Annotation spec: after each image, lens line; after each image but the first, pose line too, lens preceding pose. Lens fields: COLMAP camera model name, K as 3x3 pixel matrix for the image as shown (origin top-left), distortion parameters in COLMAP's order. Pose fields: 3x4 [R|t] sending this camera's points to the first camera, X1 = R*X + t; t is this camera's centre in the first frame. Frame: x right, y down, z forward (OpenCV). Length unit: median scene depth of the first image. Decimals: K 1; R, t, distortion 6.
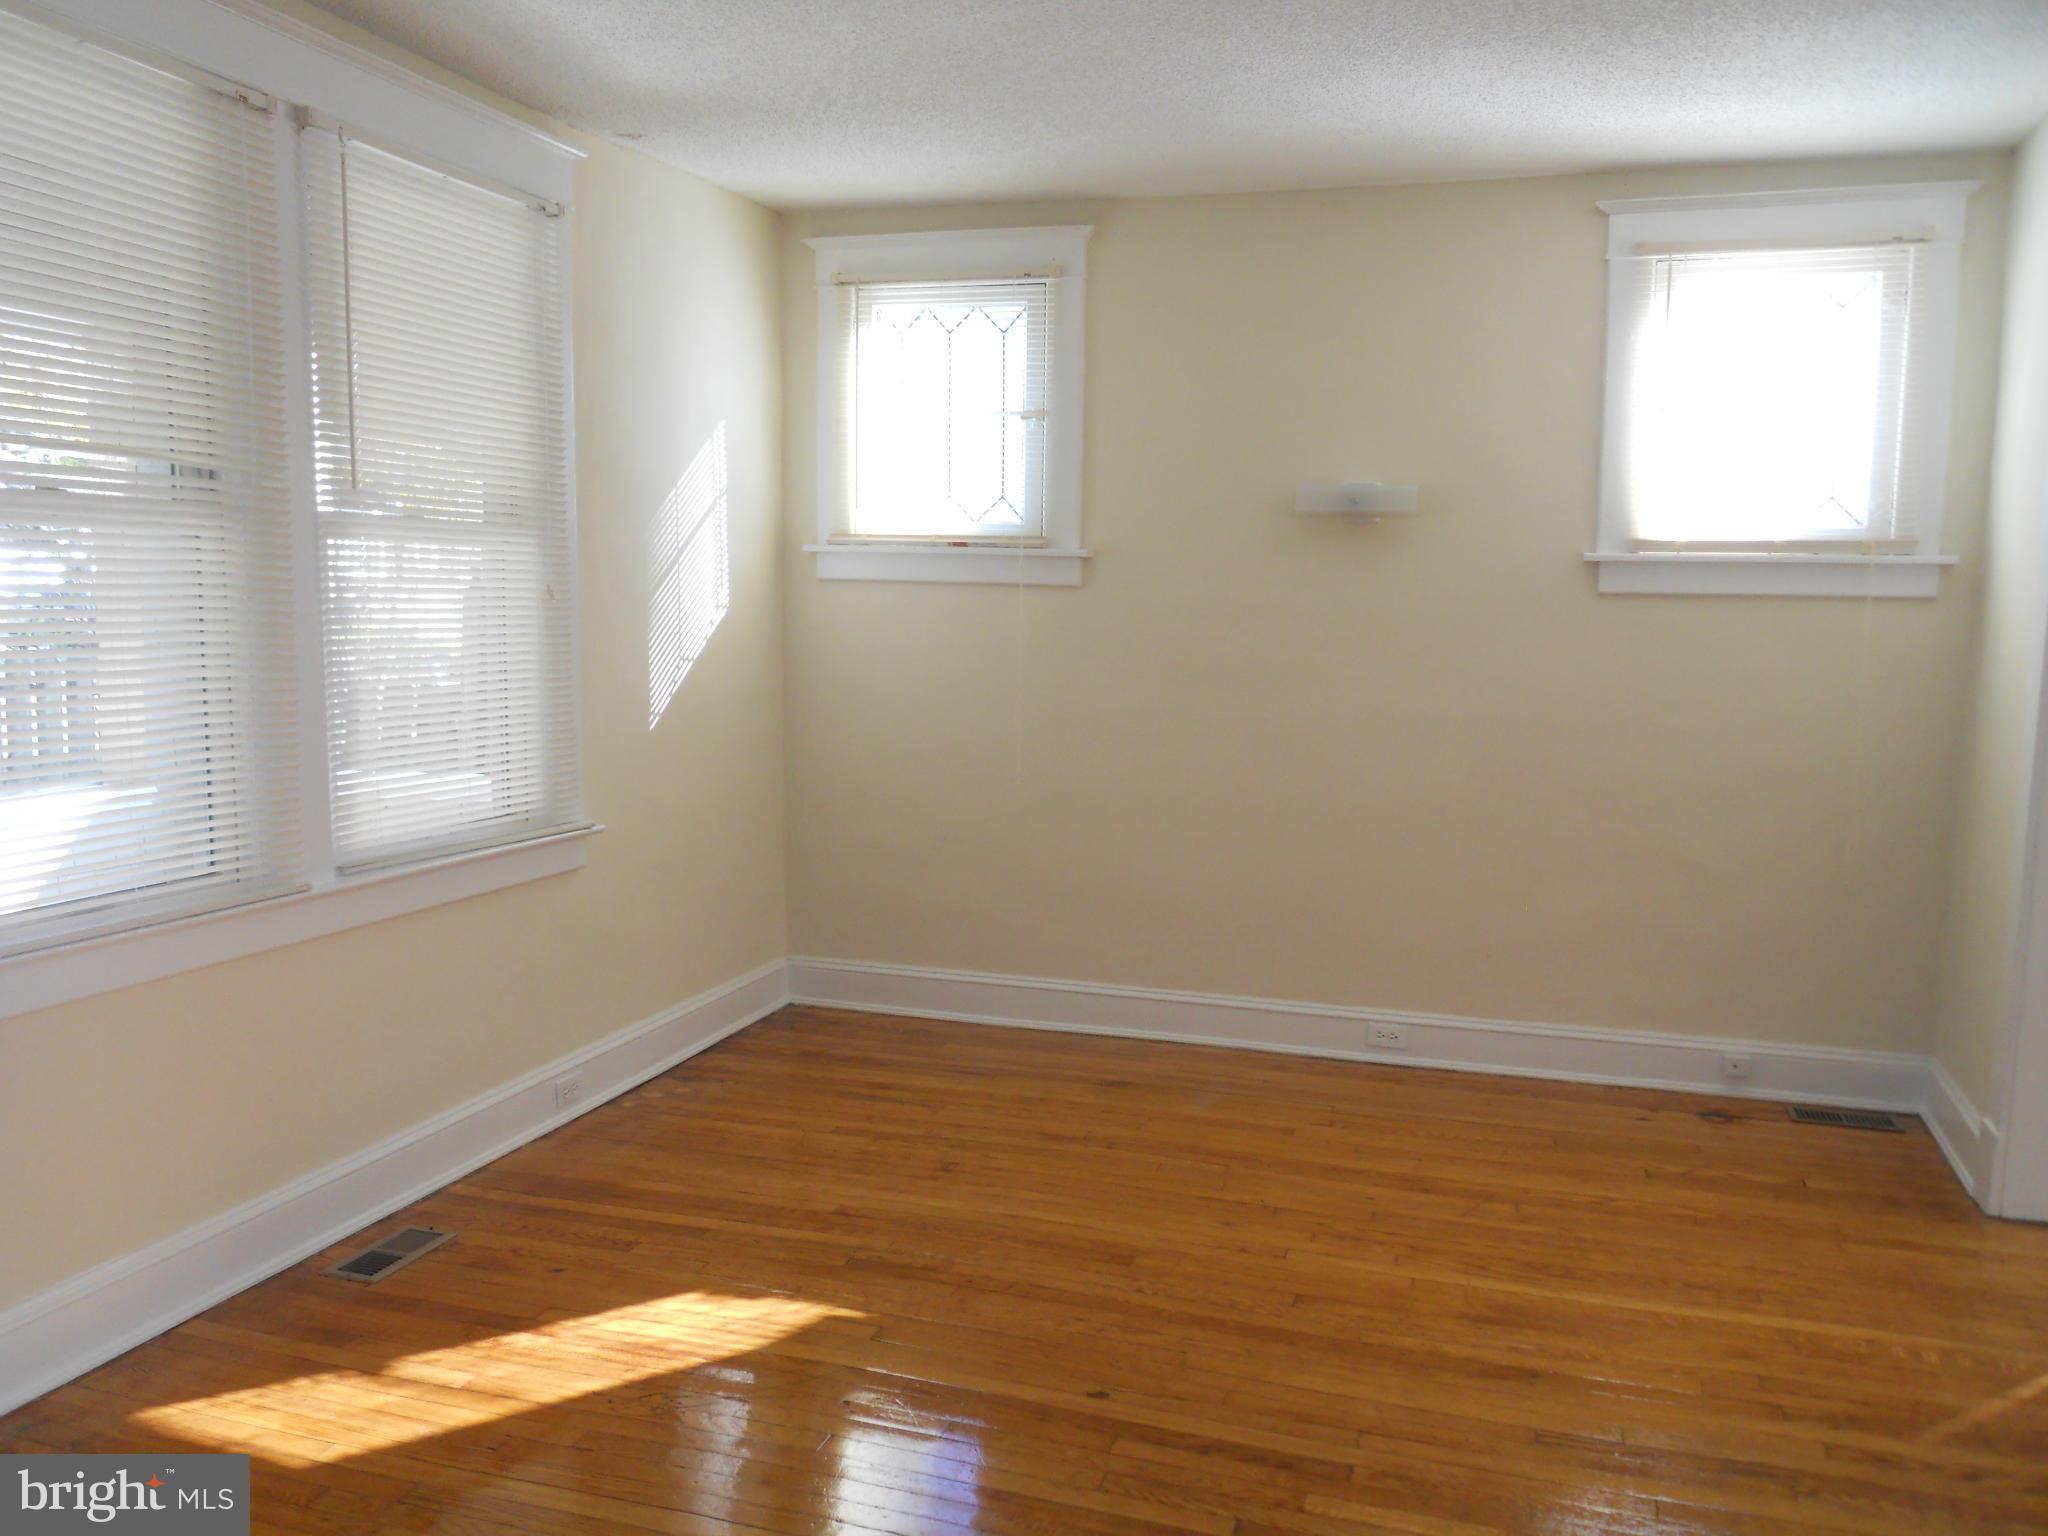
lens RADIAL K [[1666.2, 0, 1024.0], [0, 1666.2, 768.0], [0, 0, 1]] dist [-0.065151, 0.089876]
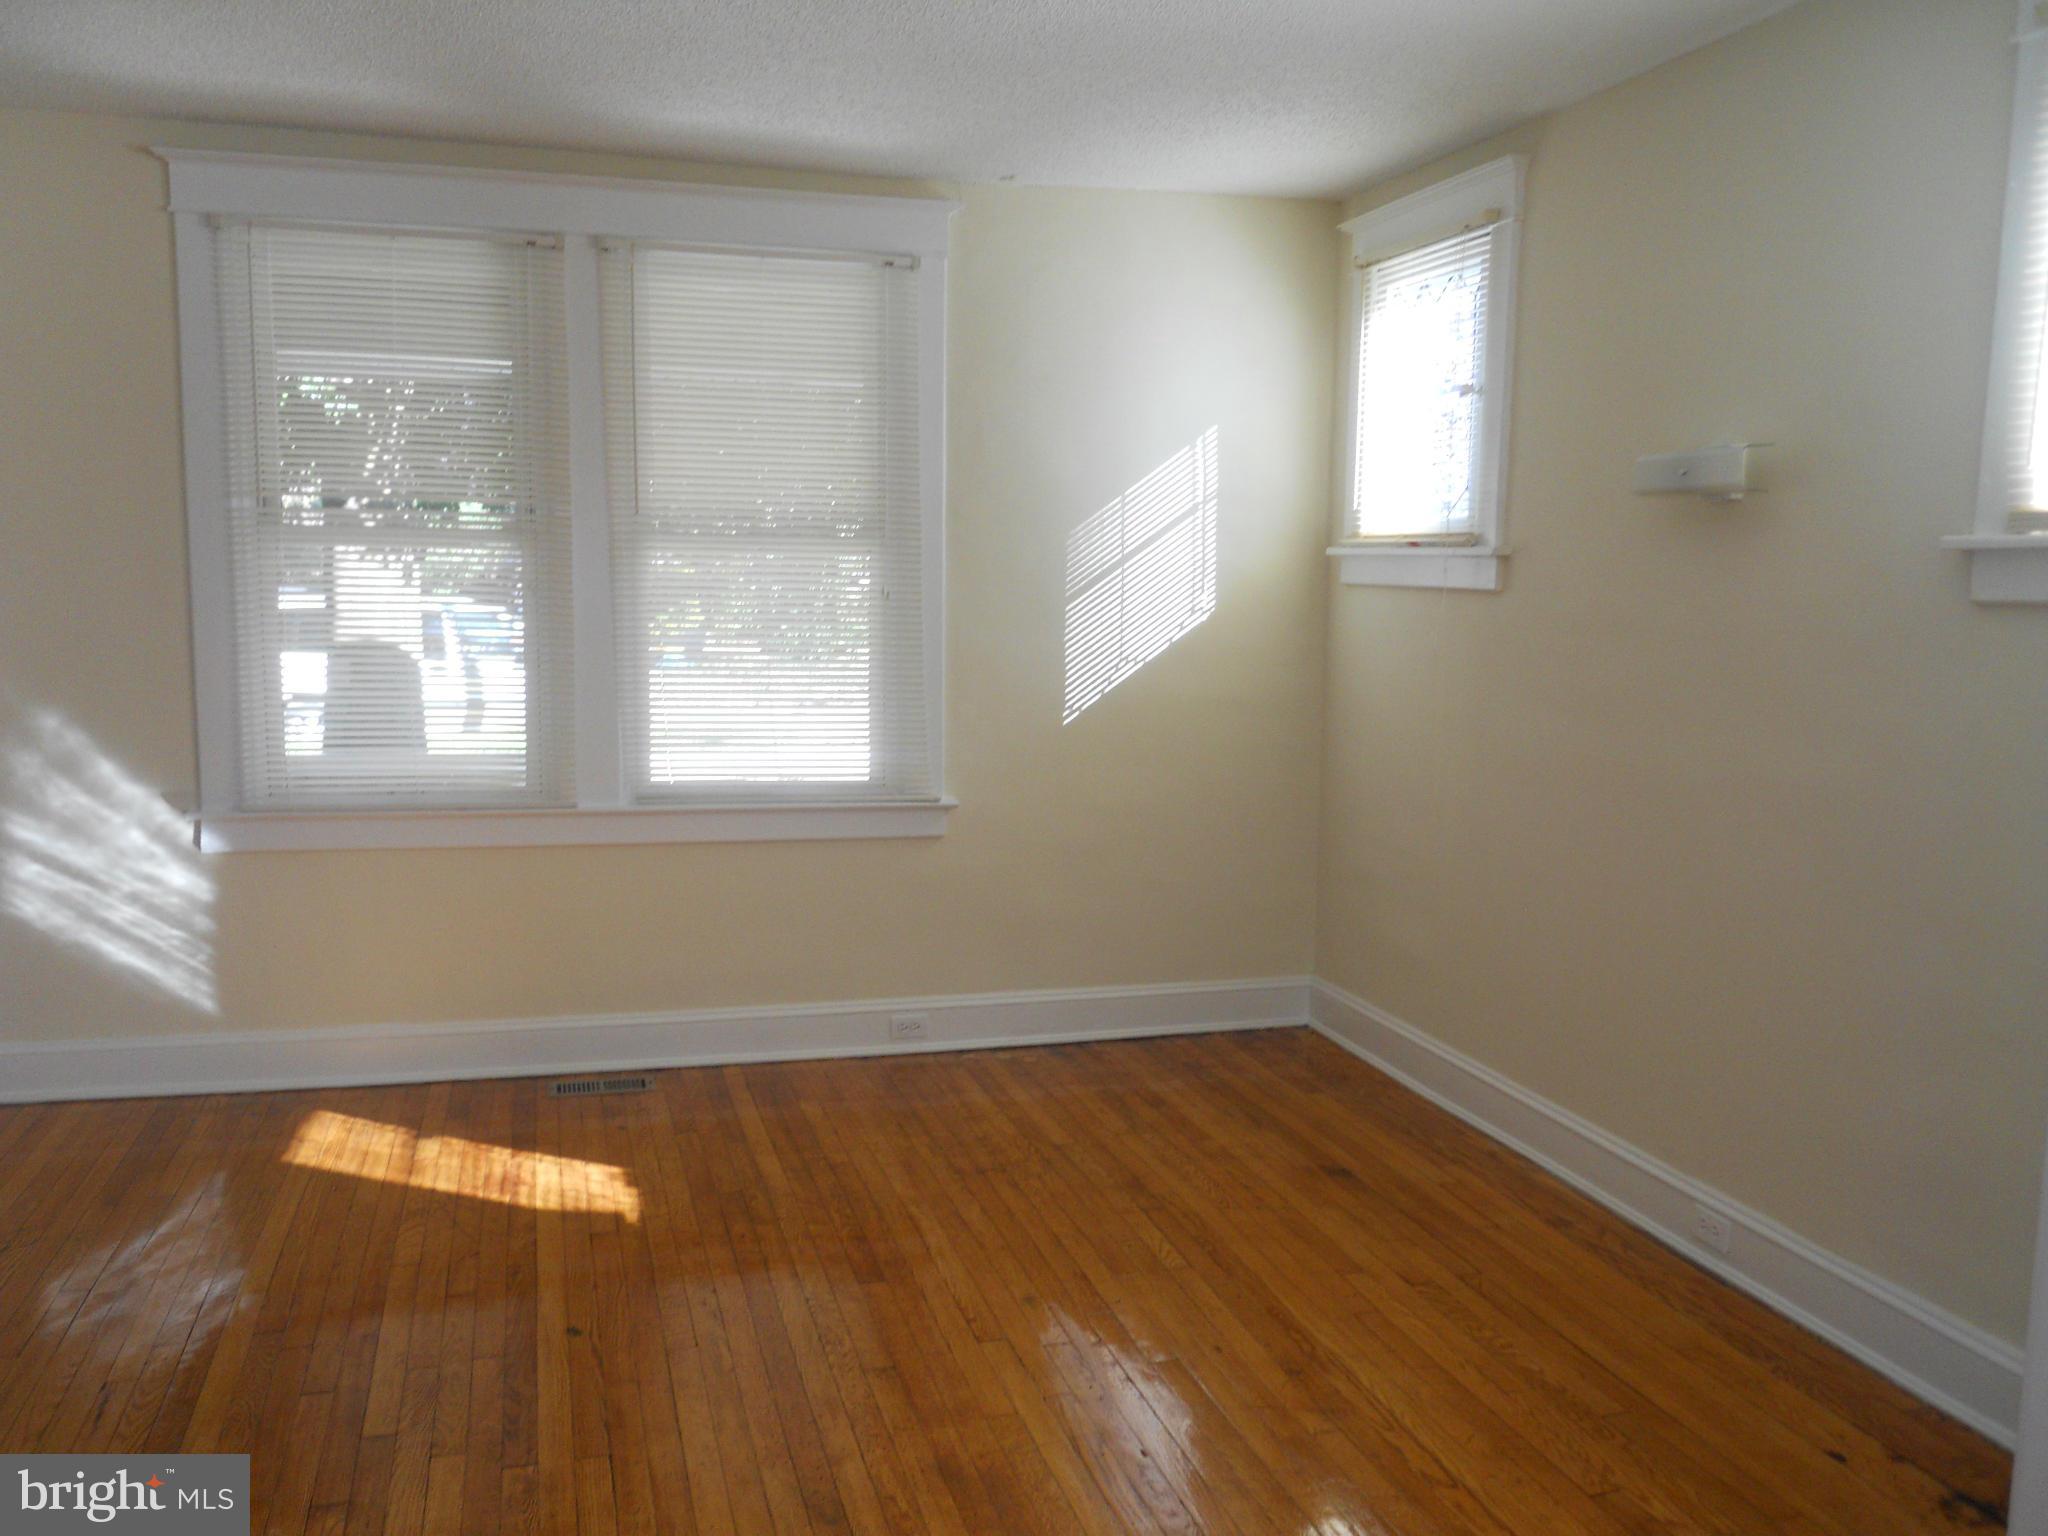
lens RADIAL K [[1682.4, 0, 1024.0], [0, 1682.4, 768.0], [0, 0, 1]] dist [-0.009167, -0.004973]
pose [[0.561049, 0.087730, -0.823120, 0.733322], [-0.094770, 0.994637, 0.041415, -0.041260], [0.822340, 0.054771, 0.566355, 0.406651]]
